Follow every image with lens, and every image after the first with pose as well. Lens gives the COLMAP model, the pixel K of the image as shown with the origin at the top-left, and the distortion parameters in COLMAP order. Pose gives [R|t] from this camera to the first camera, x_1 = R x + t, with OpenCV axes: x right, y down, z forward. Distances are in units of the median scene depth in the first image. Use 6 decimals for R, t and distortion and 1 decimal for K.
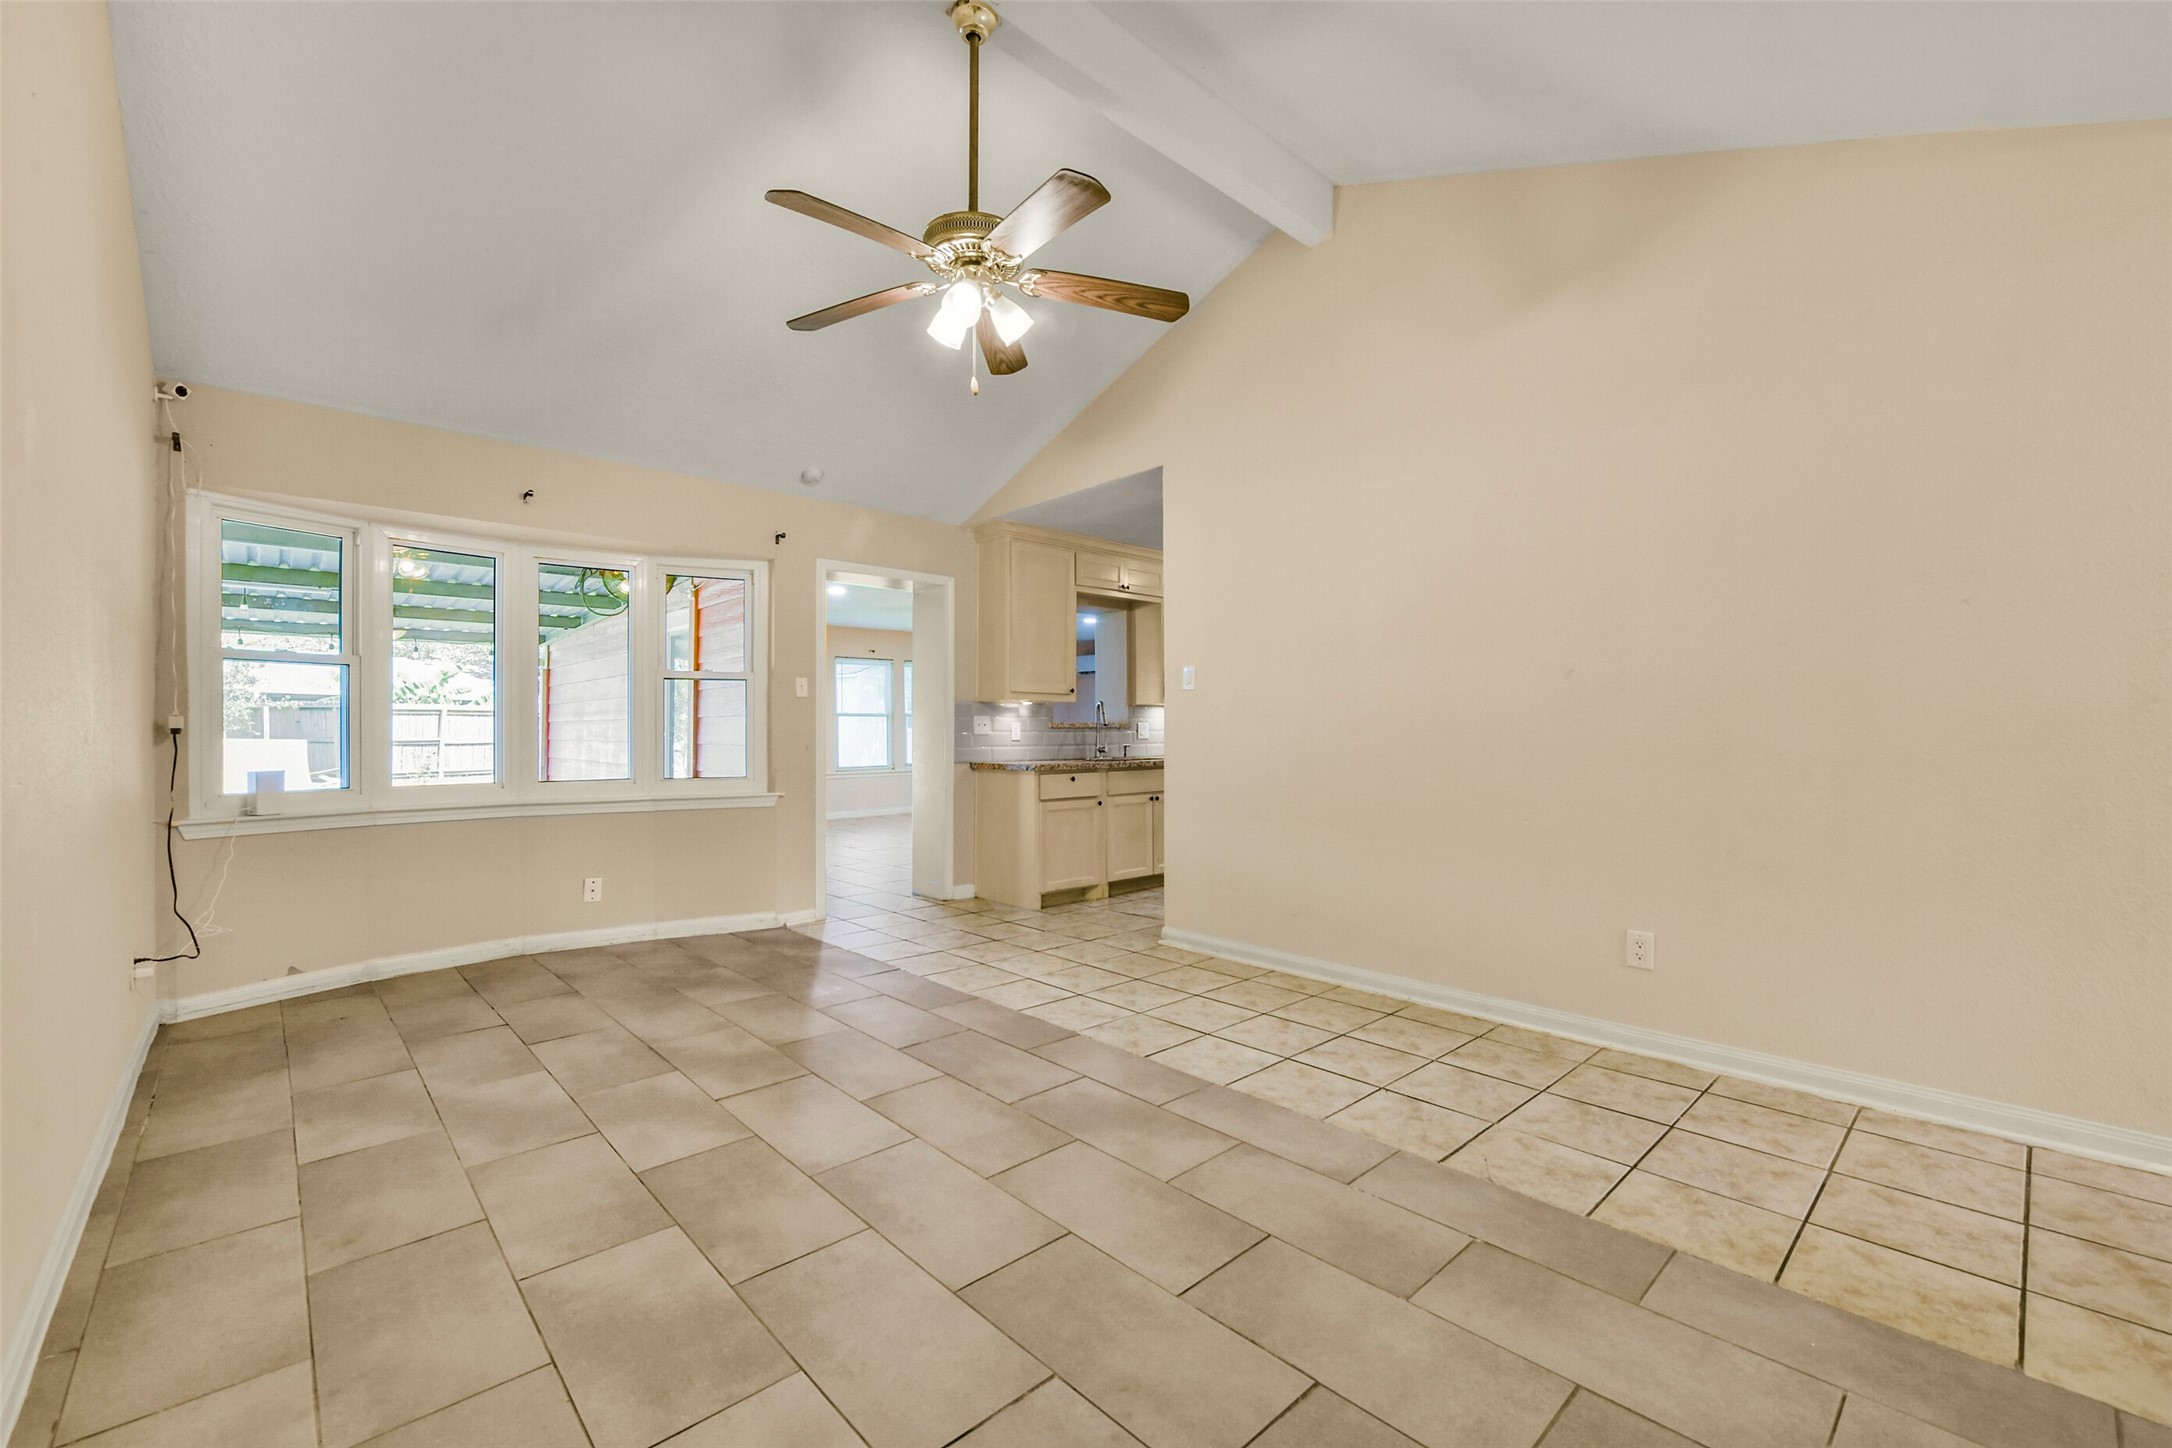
lens RADIAL K [[883.6, 0, 1082.8], [0, 883.6, 725.7], [0, 0, 1]] dist [-0.002830, -0.000277]
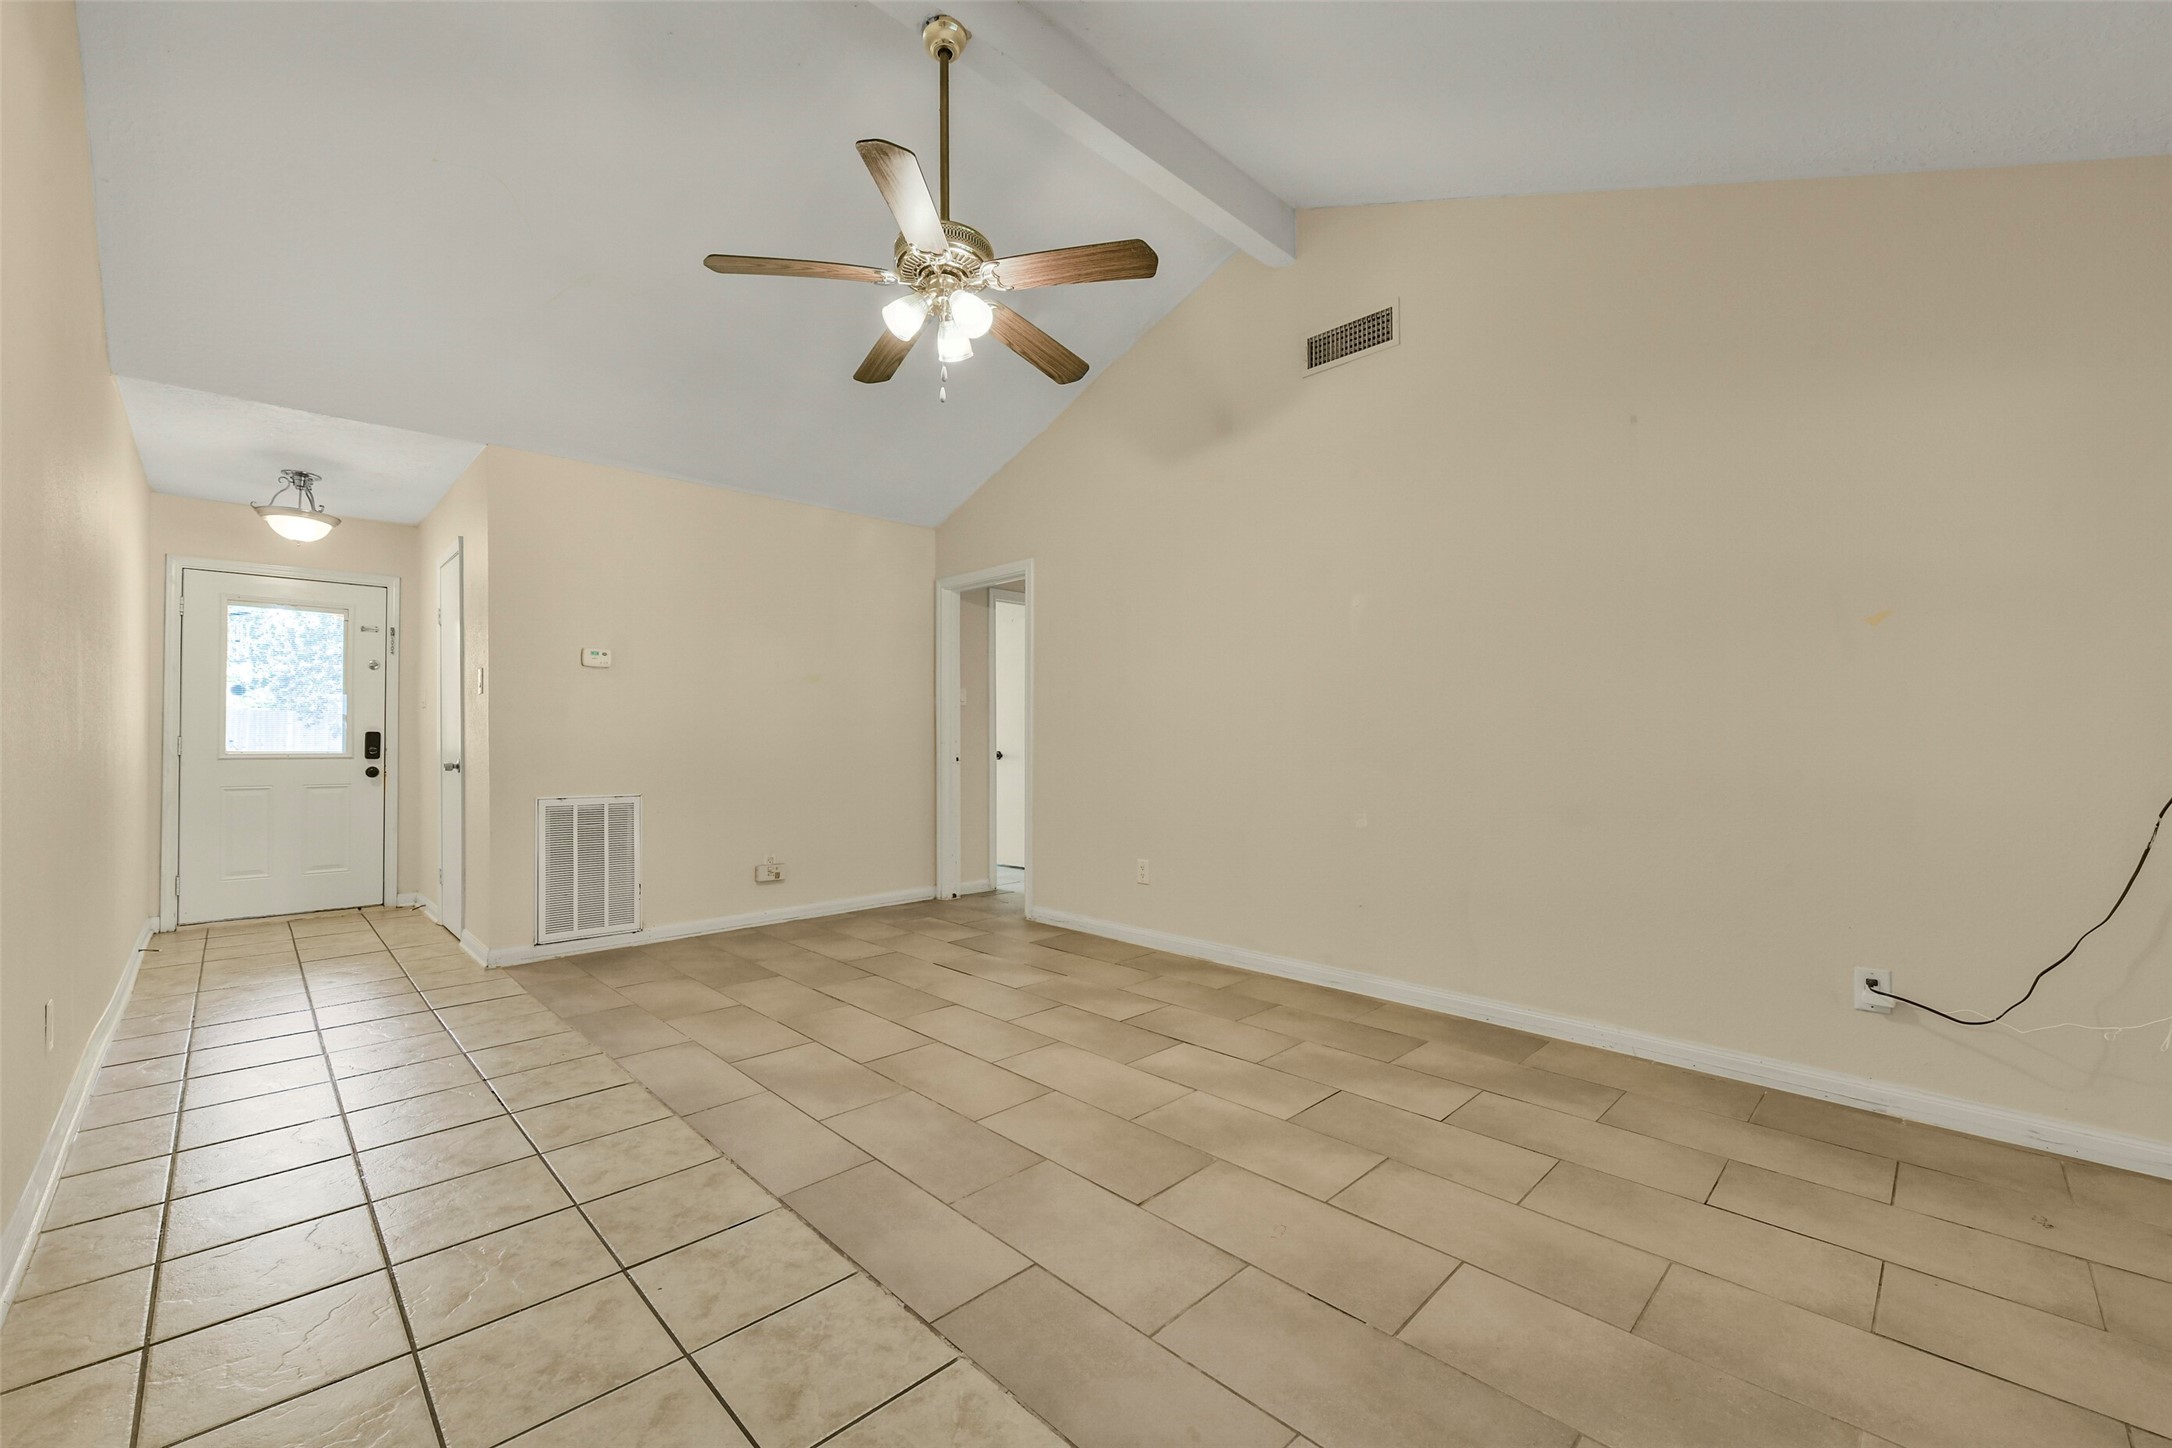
lens RADIAL K [[883.6, 0, 1099.4], [0, 883.6, 702.1], [0, 0, 1]] dist [-0.002830, -0.000277]
pose [[-0.999128, 0.002588, -0.041677, -0.266964], [0.004682, 0.998727, -0.050229, 0.022484], [0.041494, -0.050380, -0.997868, 2.103447]]
